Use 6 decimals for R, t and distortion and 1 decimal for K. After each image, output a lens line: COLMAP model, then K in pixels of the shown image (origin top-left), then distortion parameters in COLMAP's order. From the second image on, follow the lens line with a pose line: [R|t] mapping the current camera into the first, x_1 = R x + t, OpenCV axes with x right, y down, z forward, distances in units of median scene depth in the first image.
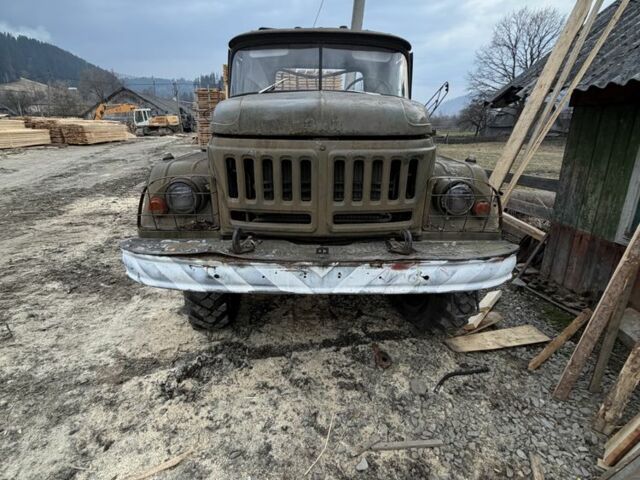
lens RADIAL K [[339.9, 0, 319.8], [0, 339.9, 239.3], [0, 0, 1]] dist [-0.000307, 0.000681]
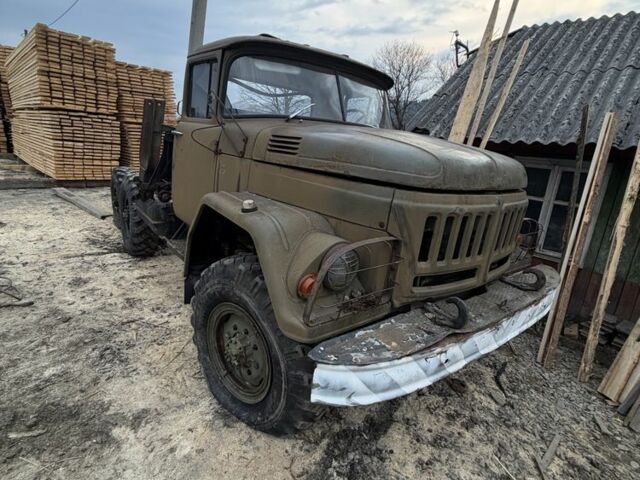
lens RADIAL K [[339.9, 0, 319.9], [0, 339.9, 241.1], [0, 0, 1]] dist [-0.000307, 0.000681]
pose [[0.797178, -0.107558, 0.594086, -0.829766], [0.116261, 0.992934, 0.023764, -0.194231], [-0.592445, 0.050125, 0.804050, 0.415324]]
